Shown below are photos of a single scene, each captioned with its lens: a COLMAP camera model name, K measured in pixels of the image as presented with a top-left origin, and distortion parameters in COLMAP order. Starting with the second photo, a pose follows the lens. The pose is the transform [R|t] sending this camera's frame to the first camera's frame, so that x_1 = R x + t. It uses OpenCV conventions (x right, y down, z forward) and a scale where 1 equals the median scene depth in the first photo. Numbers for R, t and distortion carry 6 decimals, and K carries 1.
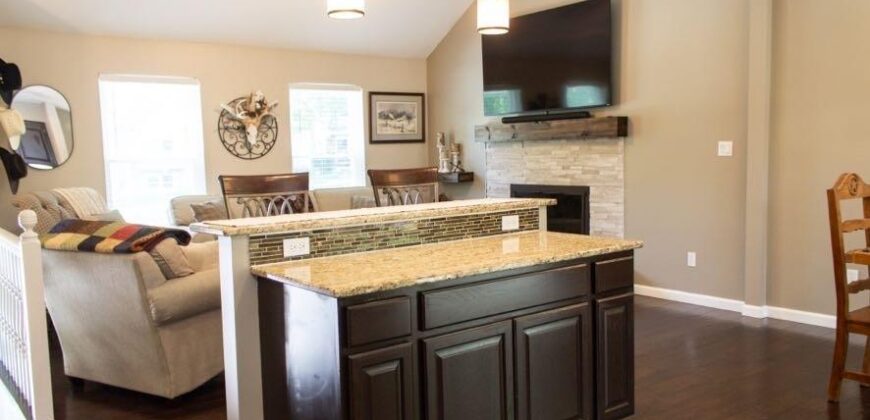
lens RADIAL K [[708.7, 0, 435.0], [0, 708.7, 210.0], [0, 0, 1]] dist [0.031175, -0.009665]
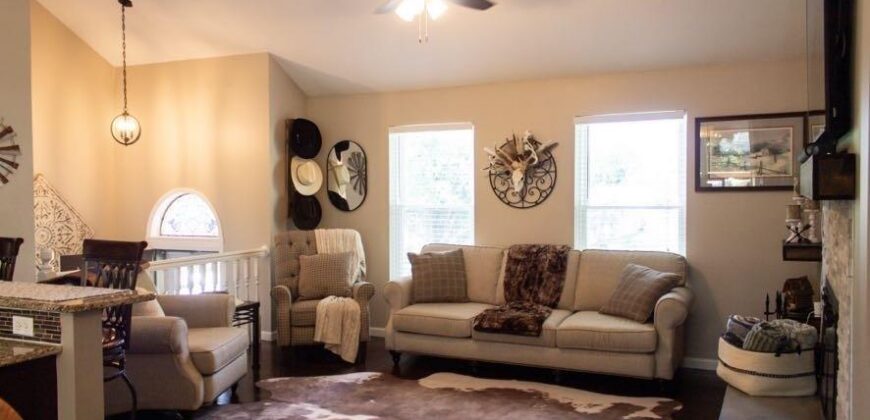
lens RADIAL K [[708.7, 0, 435.0], [0, 708.7, 210.0], [0, 0, 1]] dist [0.031175, -0.009665]
pose [[0.428088, 0.047413, -0.902493, 0.486358], [-0.076694, 0.996926, 0.015996, -0.075282], [0.900477, 0.062368, 0.430408, 0.526056]]
